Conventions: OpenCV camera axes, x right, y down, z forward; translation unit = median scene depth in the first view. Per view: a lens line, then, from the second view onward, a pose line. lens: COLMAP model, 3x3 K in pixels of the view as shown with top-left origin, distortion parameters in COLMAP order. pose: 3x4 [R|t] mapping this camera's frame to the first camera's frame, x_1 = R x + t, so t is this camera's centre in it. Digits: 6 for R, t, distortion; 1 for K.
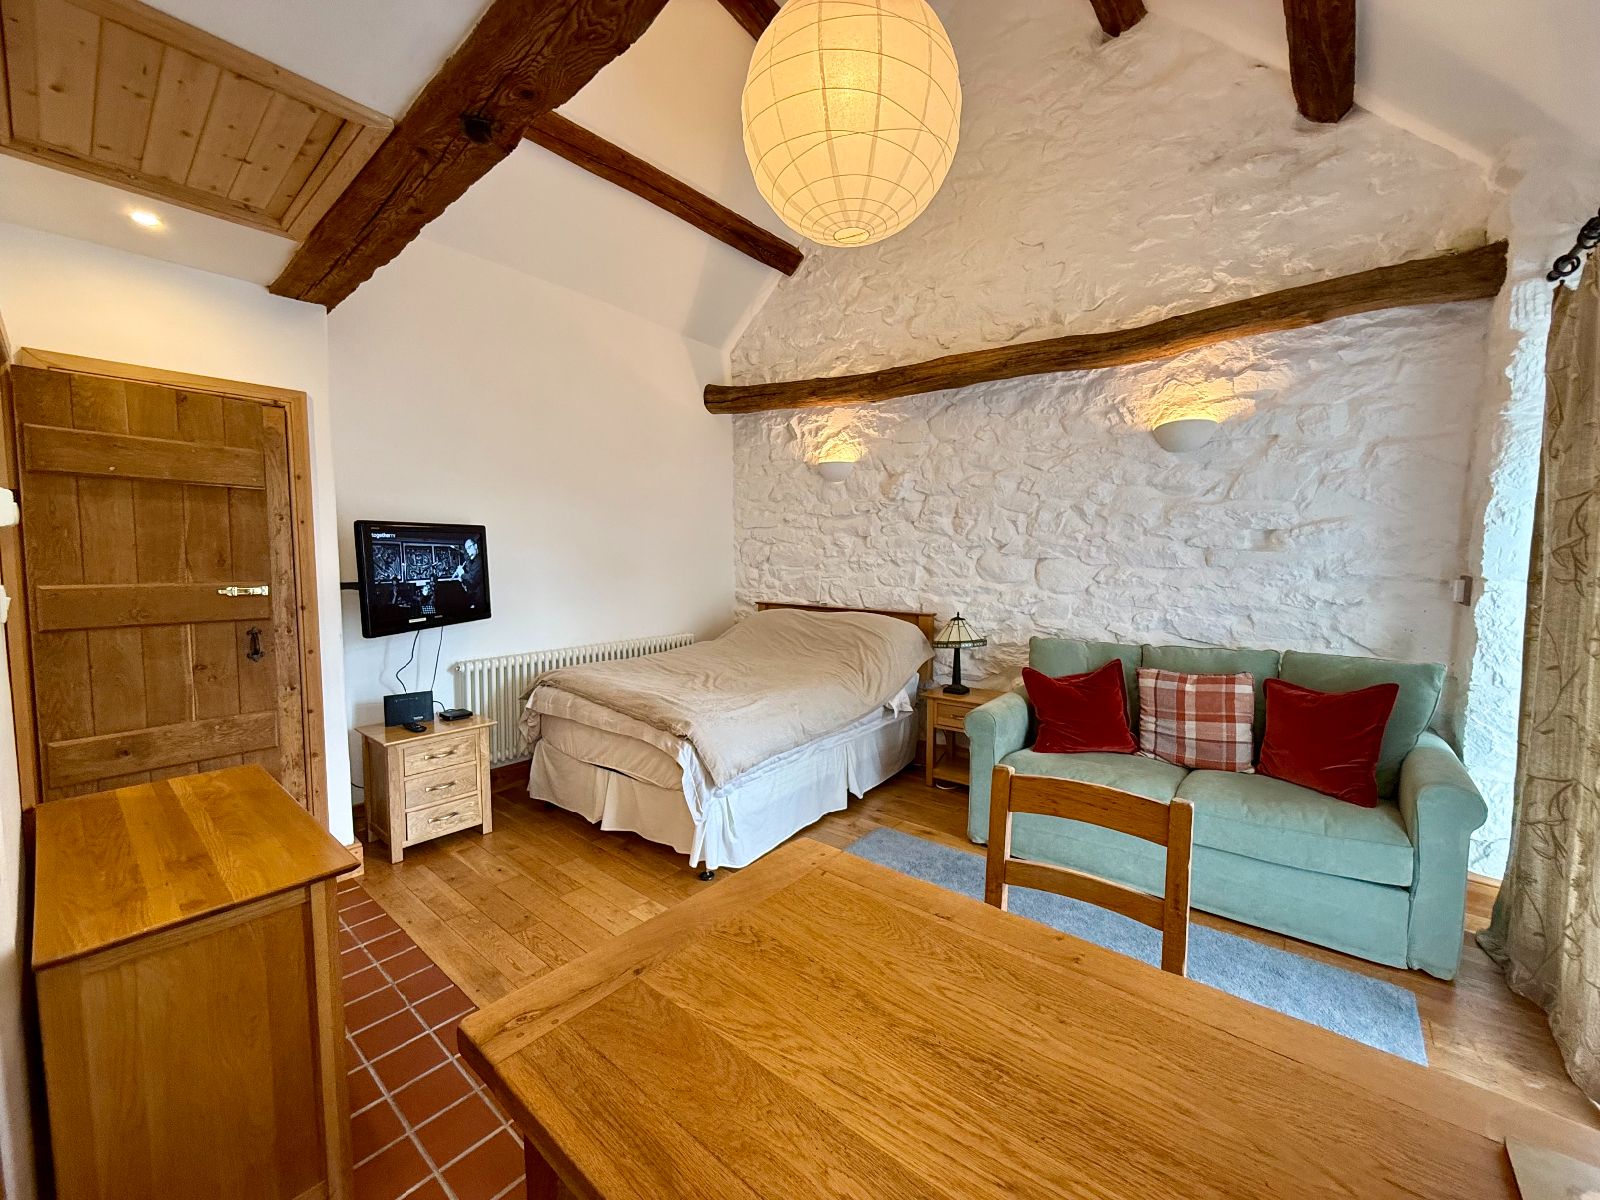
lens RADIAL K [[634.6, 0, 803.2], [0, 634.6, 598.5], [0, 0, 1]] dist [0.001015, -0.000021]
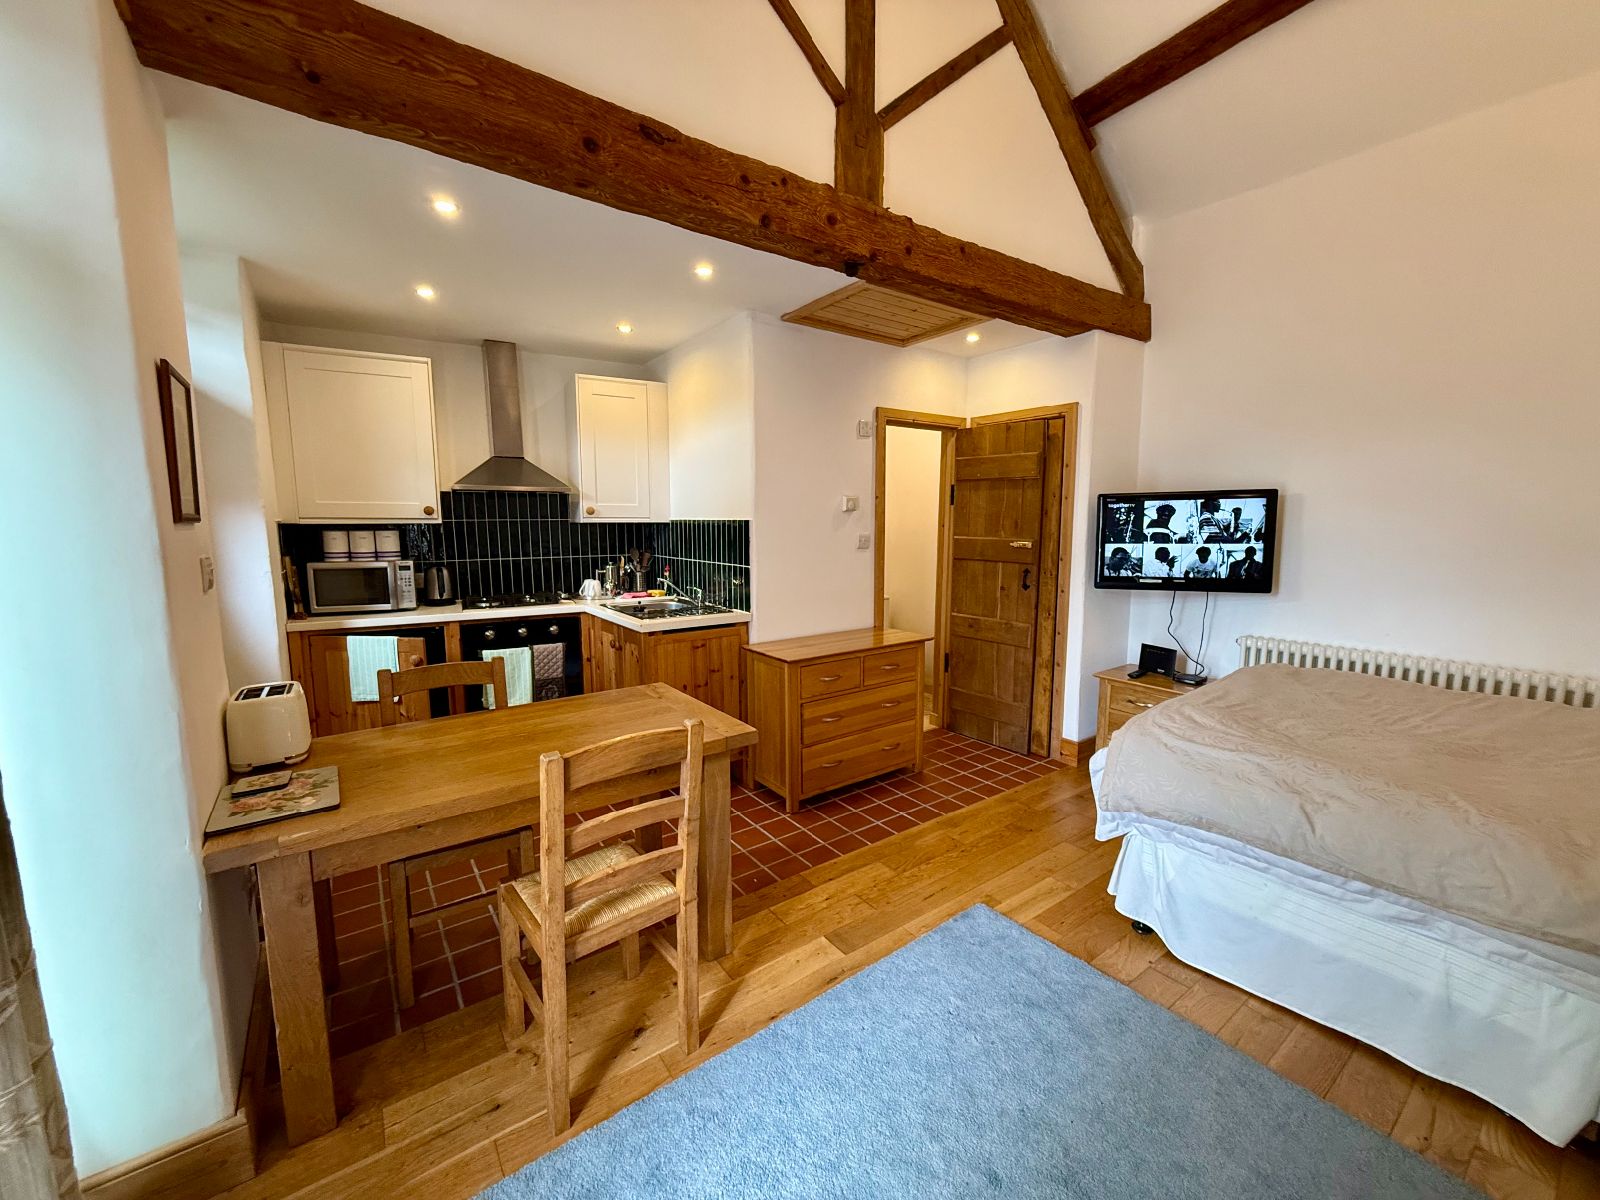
lens RADIAL K [[634.6, 0, 803.2], [0, 634.6, 598.5], [0, 0, 1]] dist [0.001015, -0.000021]
pose [[-0.242229, 0.123625, -0.962311, 0.748443], [-0.064884, 0.987564, 0.143201, -0.067431], [0.968047, 0.097126, -0.231195, 0.818688]]
